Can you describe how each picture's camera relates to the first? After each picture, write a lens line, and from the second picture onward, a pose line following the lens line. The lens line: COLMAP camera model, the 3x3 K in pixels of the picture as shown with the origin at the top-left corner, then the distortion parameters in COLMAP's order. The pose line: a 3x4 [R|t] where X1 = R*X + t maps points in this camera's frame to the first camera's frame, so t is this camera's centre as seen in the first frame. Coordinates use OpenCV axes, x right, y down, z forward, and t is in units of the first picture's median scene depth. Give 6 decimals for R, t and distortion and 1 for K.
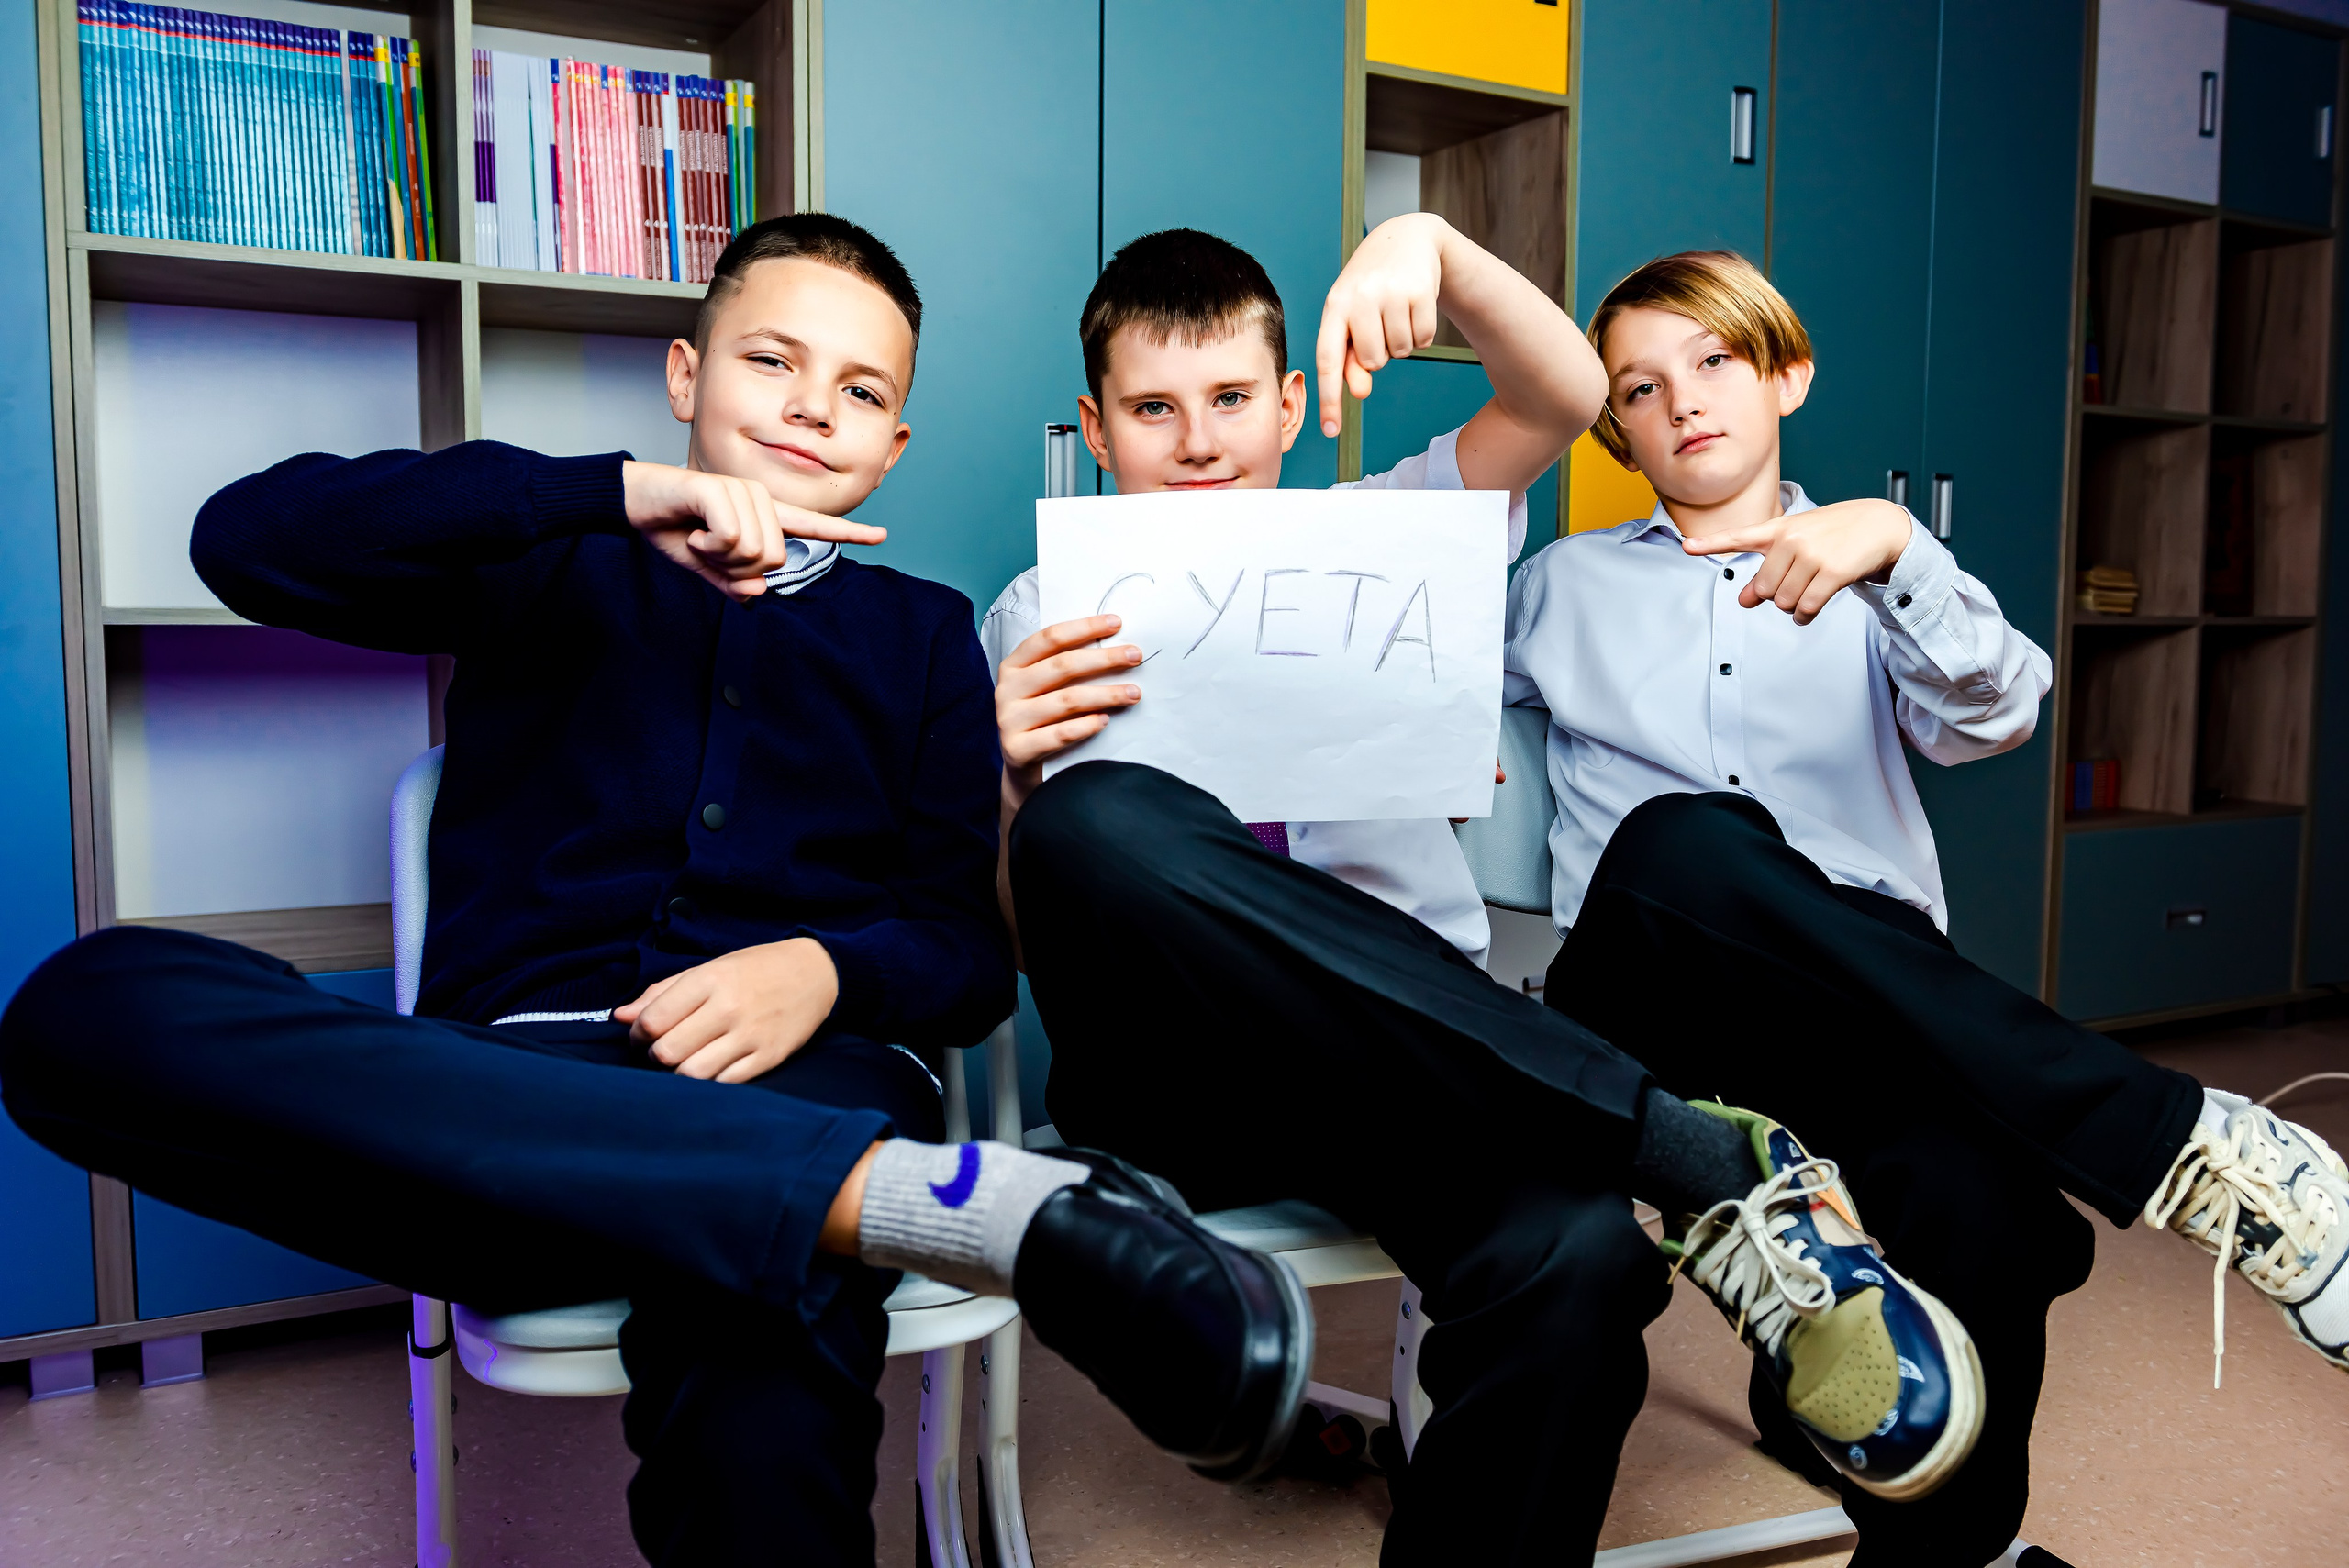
lens RADIAL K [[1930.4, 0, 1175.0], [0, 1930.4, 875.5], [0, 0, 1]] dist [-0.001054, -0.012208]
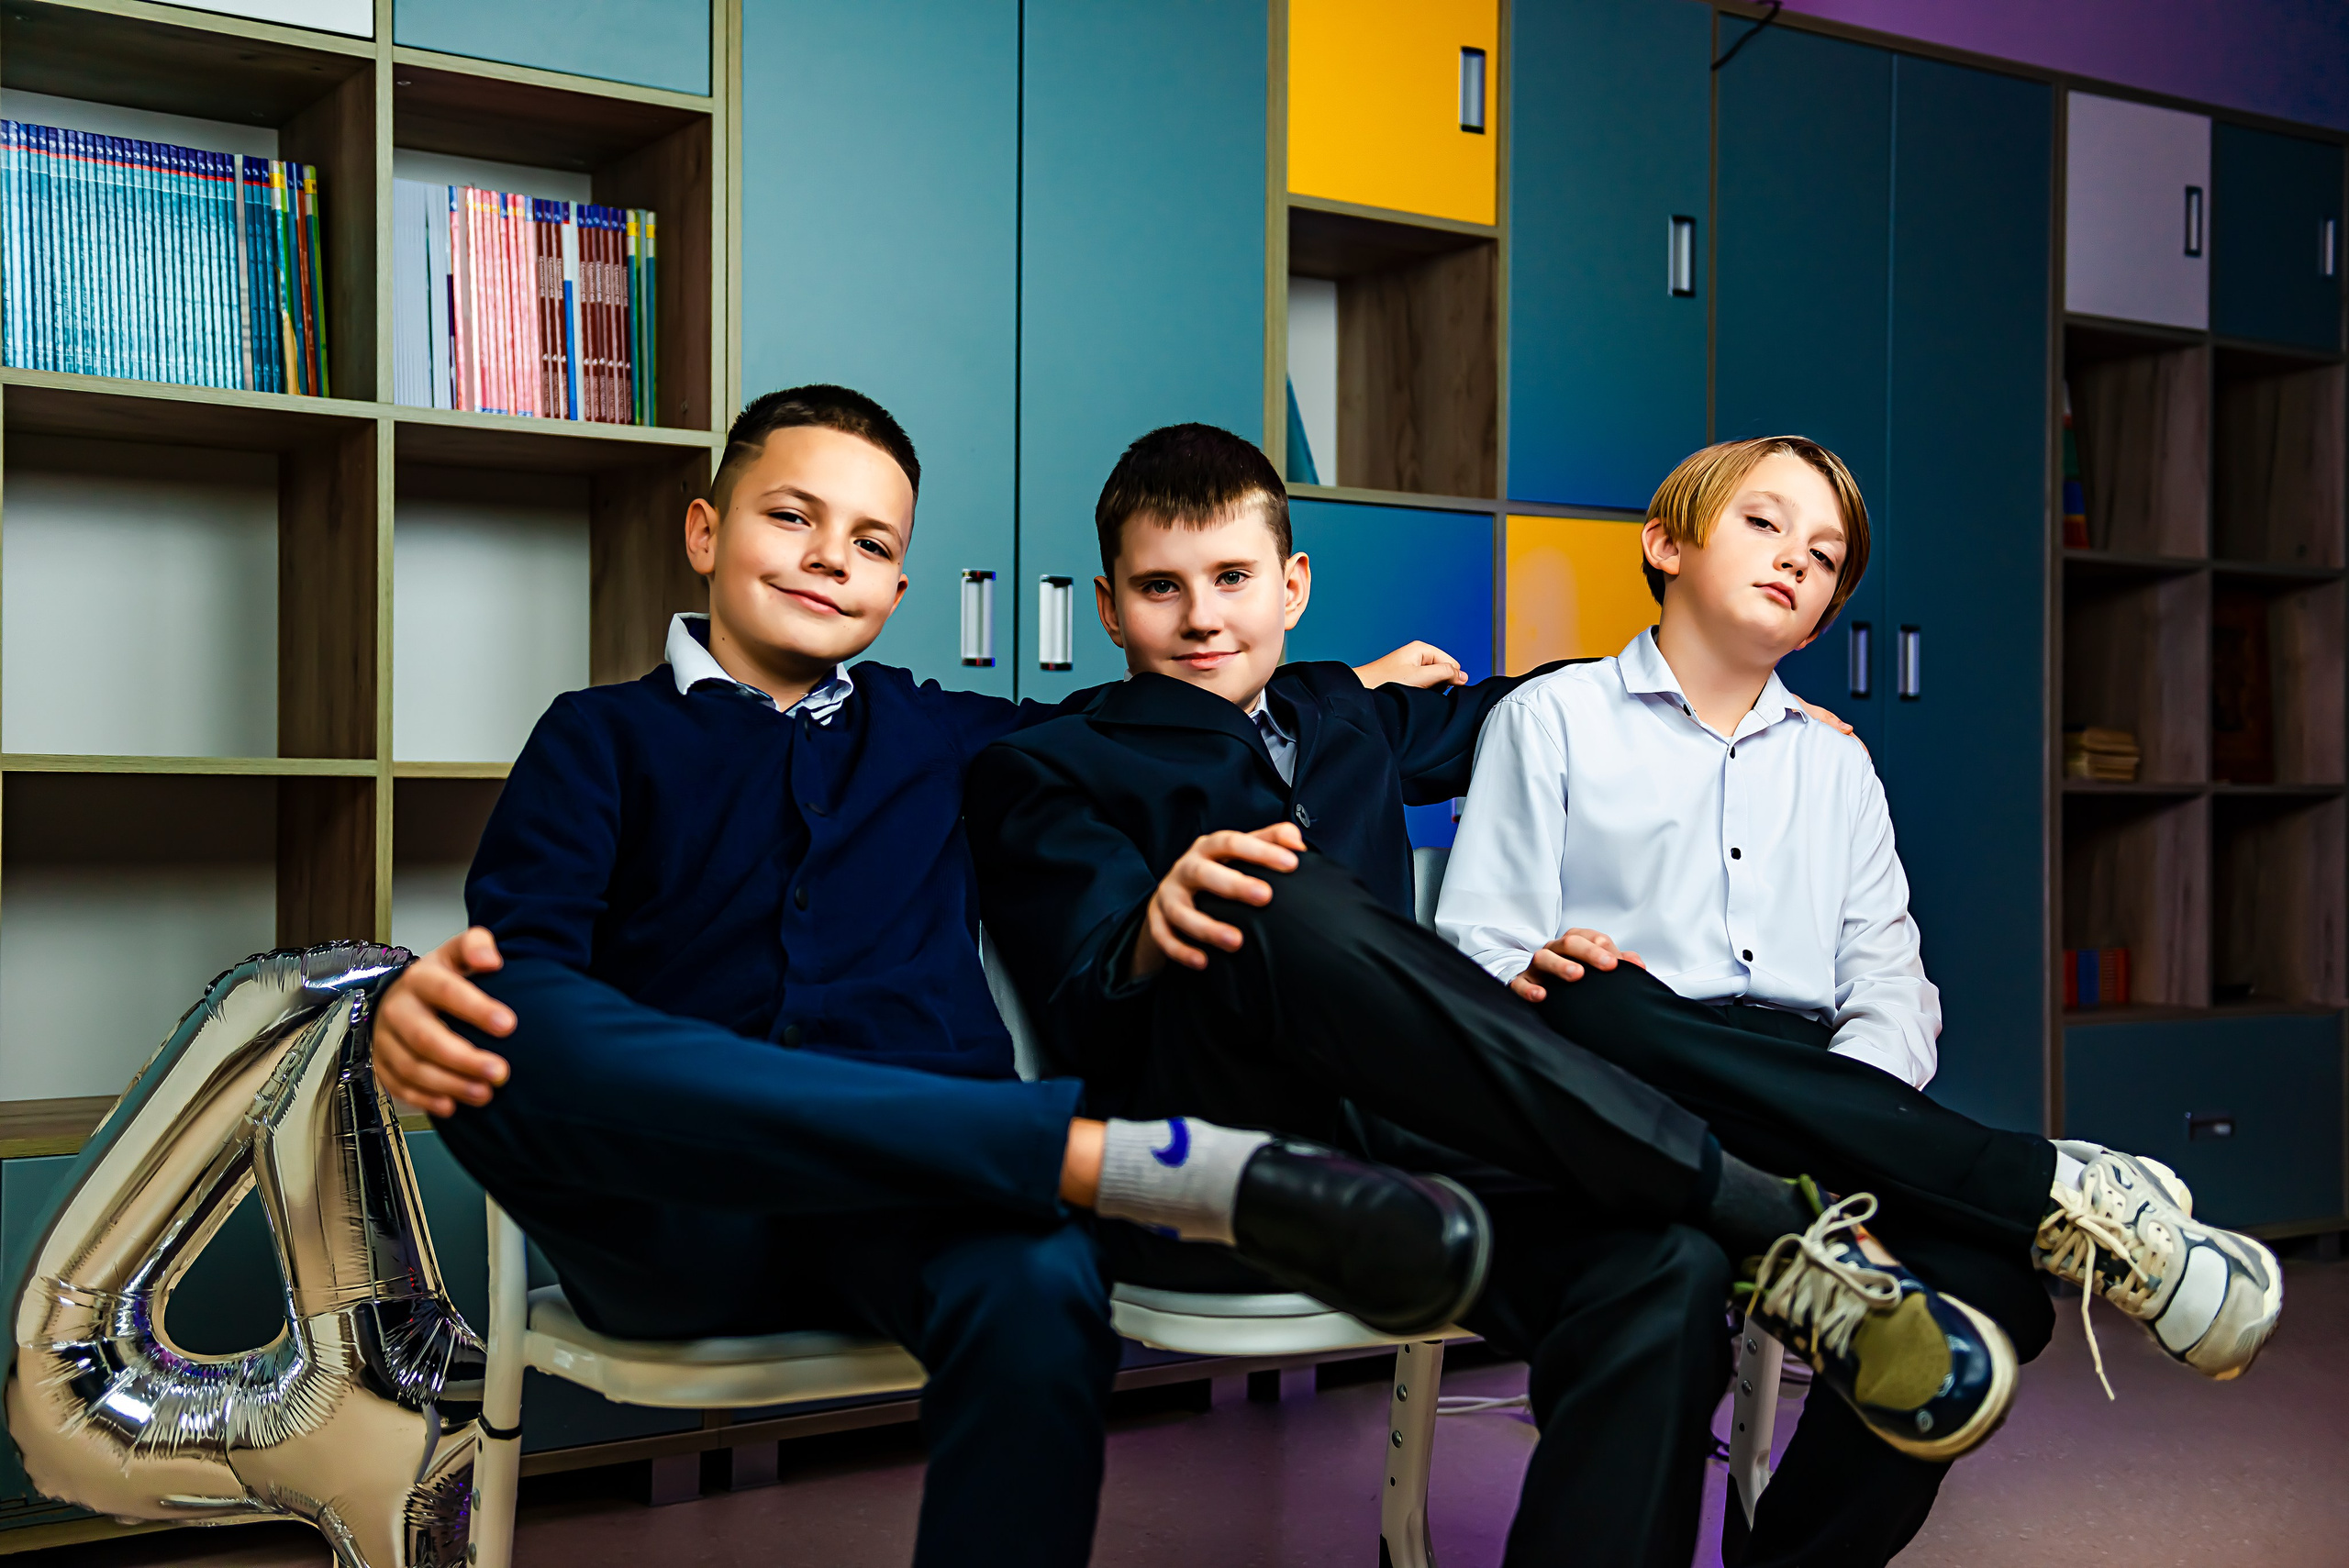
lens RADIAL K [[2859.0, 0, 1174.5], [0, 2859.0, 784.0], [0, 0, 1]] dist [0.121021, 0.030477]
pose [[0.994902, 0.006150, 0.100663, -0.108509], [0.007353, 0.991059, -0.133222, 0.057142], [-0.100582, 0.133283, 0.985961, -0.387221]]
